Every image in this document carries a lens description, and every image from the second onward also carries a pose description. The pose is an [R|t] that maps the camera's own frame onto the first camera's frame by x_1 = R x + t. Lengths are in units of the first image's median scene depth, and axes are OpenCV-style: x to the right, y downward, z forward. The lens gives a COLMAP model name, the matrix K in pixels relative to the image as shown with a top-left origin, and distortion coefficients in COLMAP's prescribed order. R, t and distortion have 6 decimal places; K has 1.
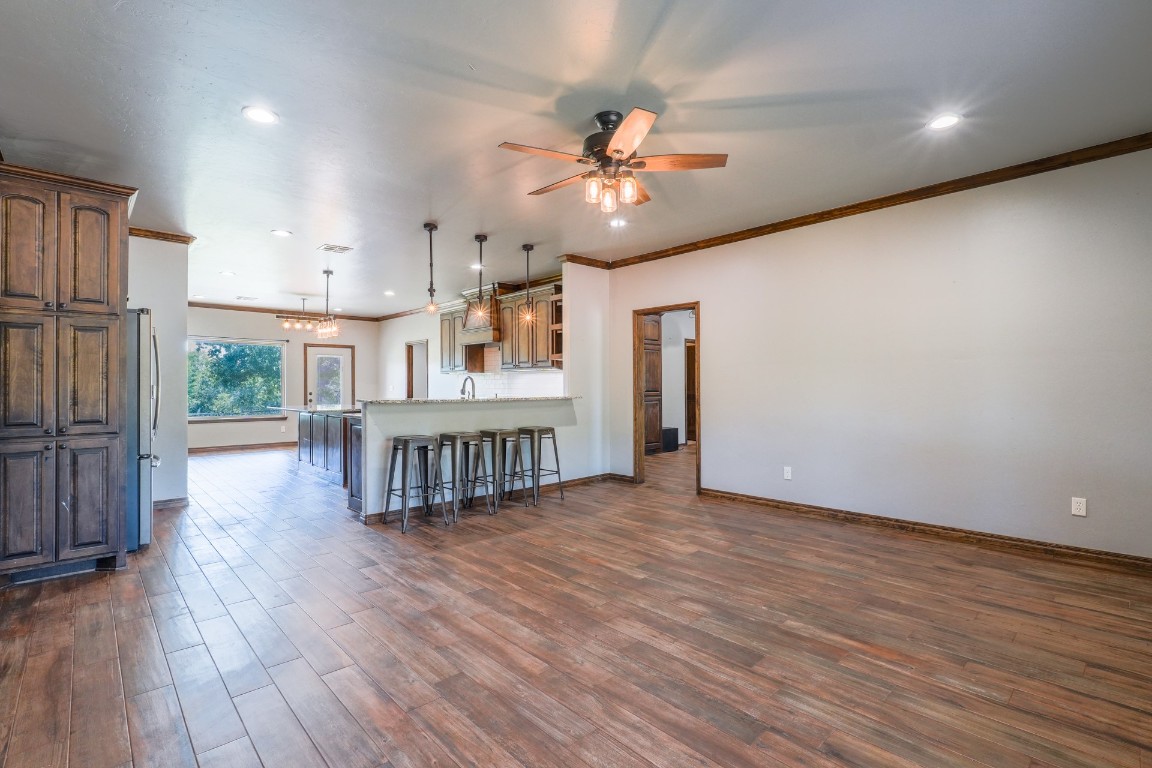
lens RADIAL K [[529.4, 0, 579.7], [0, 529.4, 384.2], [0, 0, 1]] dist [-0.003005, 0.000534]
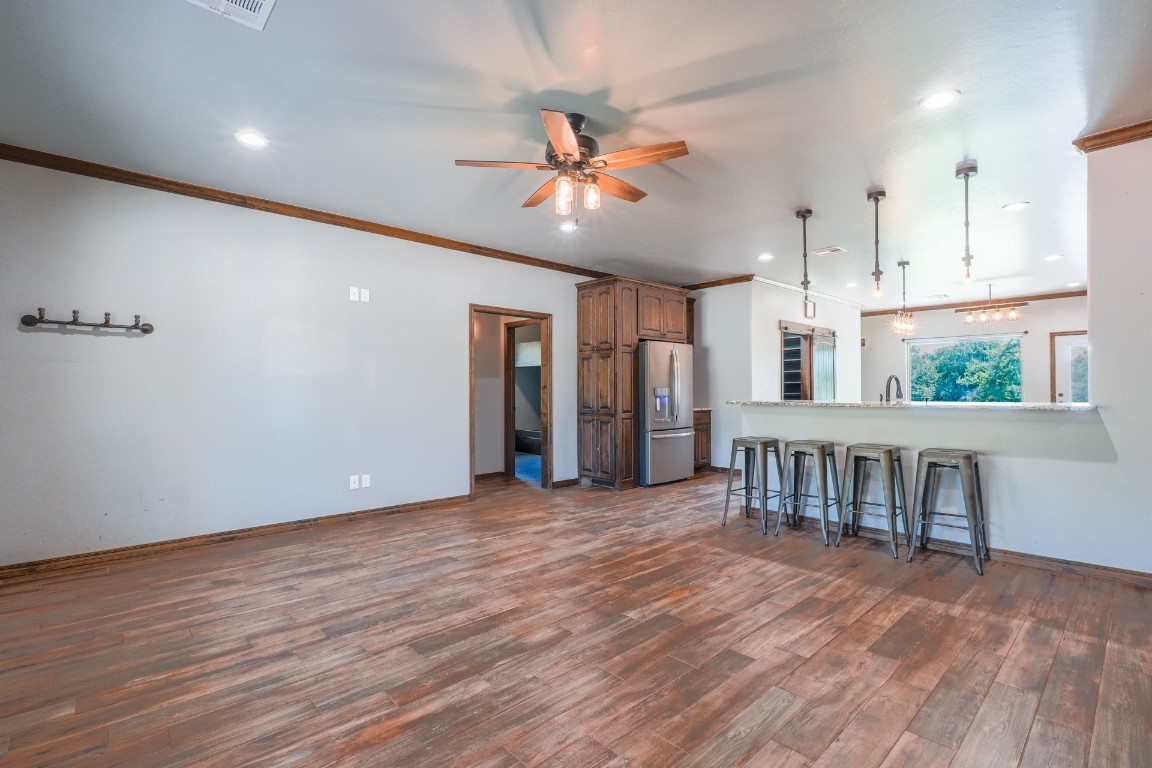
lens RADIAL K [[529.4, 0, 577.1], [0, 529.4, 391.8], [0, 0, 1]] dist [-0.003005, 0.000534]
pose [[-0.011713, 0.008478, -0.999895, 0.968789], [0.009442, 0.999920, 0.008368, -0.001074], [0.999887, -0.009343, -0.011793, 0.934570]]
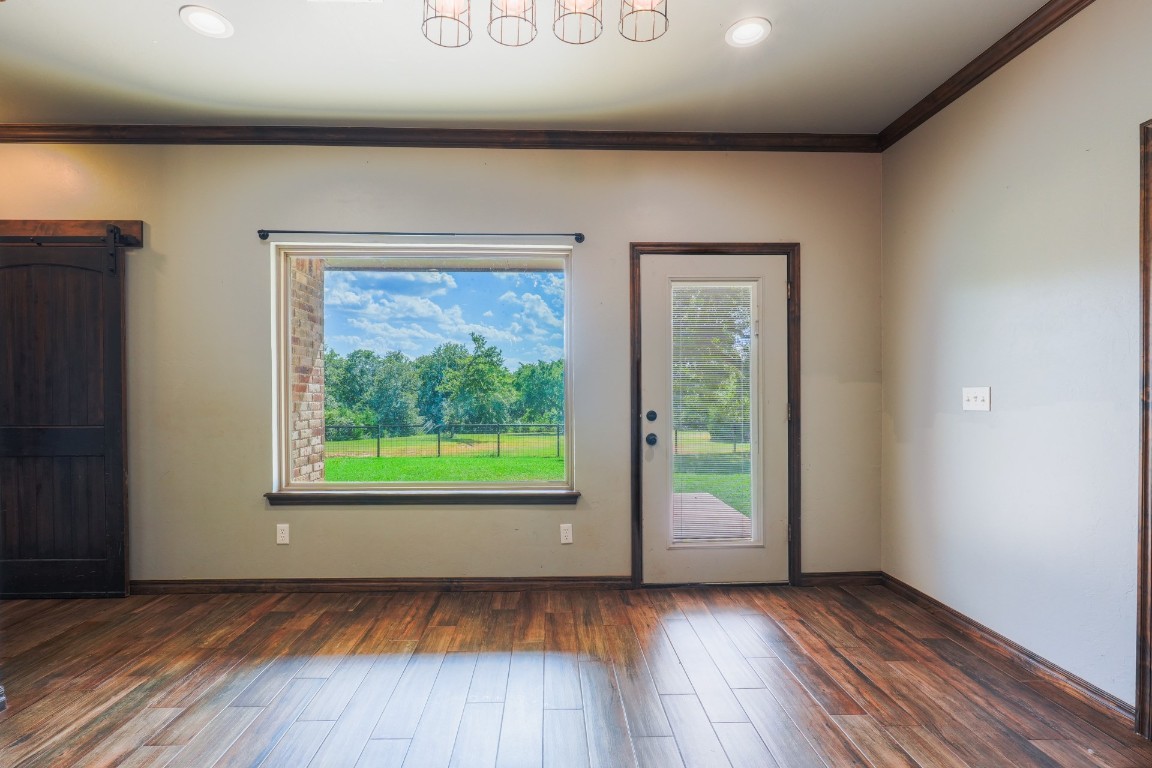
lens RADIAL K [[529.4, 0, 567.0], [0, 529.4, 393.0], [0, 0, 1]] dist [-0.003005, 0.000534]
pose [[0.753412, 0.001085, -0.657548, -1.162780], [0.001576, 0.999993, 0.003456, 0.014197], [0.657547, -0.003640, 0.753404, 2.475598]]
